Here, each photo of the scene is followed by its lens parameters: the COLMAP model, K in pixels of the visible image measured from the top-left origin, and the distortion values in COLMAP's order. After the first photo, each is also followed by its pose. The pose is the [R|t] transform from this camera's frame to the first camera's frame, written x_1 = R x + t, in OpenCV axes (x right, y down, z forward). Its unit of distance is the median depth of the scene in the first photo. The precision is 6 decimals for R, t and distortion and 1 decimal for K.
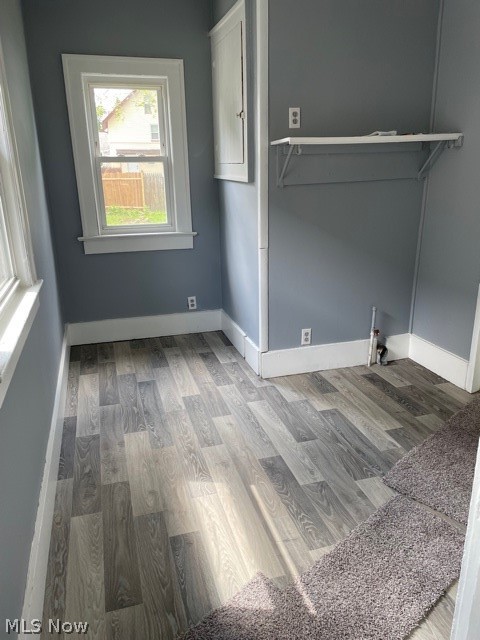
lens RADIAL K [[479.1, 0, 243.2], [0, 479.1, 317.8], [0, 0, 1]] dist [0.067045, -0.071080]
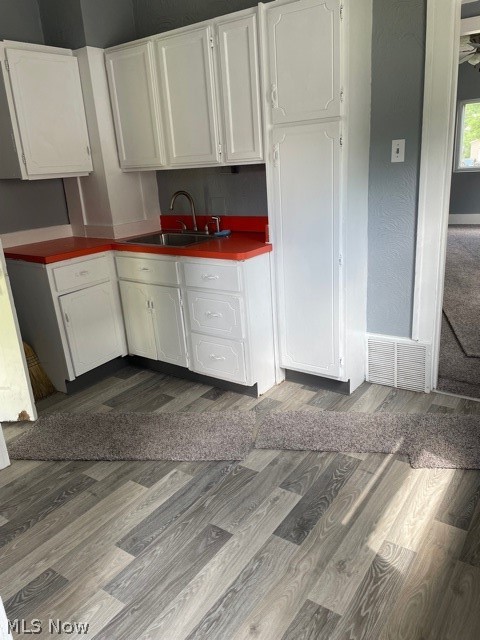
lens RADIAL K [[479.1, 0, 243.5], [0, 479.1, 317.3], [0, 0, 1]] dist [0.067045, -0.071080]
pose [[-0.614807, -0.190987, 0.765203, -0.390320], [0.309144, 0.834234, 0.456600, -0.343424], [-0.725564, 0.517279, -0.453850, 1.125491]]
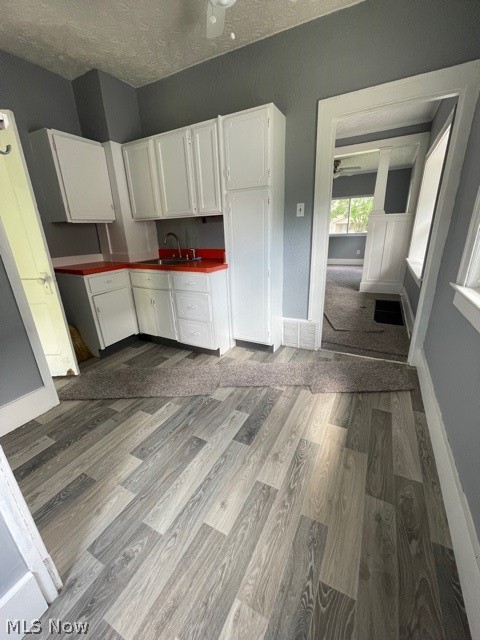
lens RADIAL K [[257.2, 0, 241.1], [0, 257.2, 318.9], [0, 0, 1]] dist [-0.004463, 0.001043]
pose [[-0.710337, -0.190239, 0.677666, -0.300400], [0.256728, 0.826428, 0.501106, -0.268458], [-0.655372, 0.529930, -0.538203, 1.096870]]
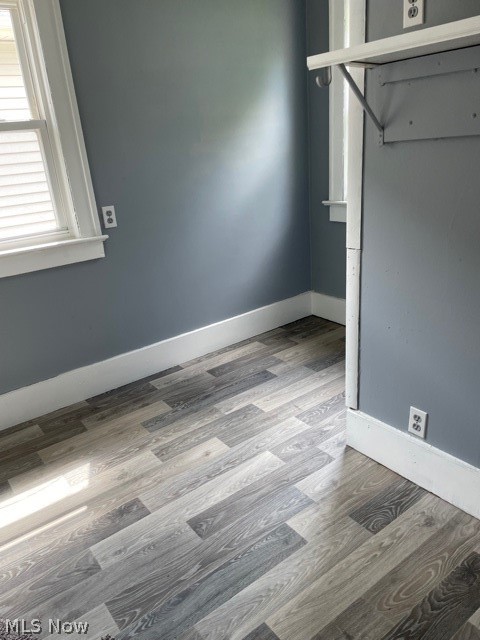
lens RADIAL K [[479.1, 0, 236.5], [0, 479.1, 324.8], [0, 0, 1]] dist [0.067045, -0.071080]
pose [[0.341563, 0.329304, -0.880280, 0.660064], [-0.214442, 0.939209, 0.268142, -0.219778], [0.915068, 0.097182, 0.391416, 0.740247]]
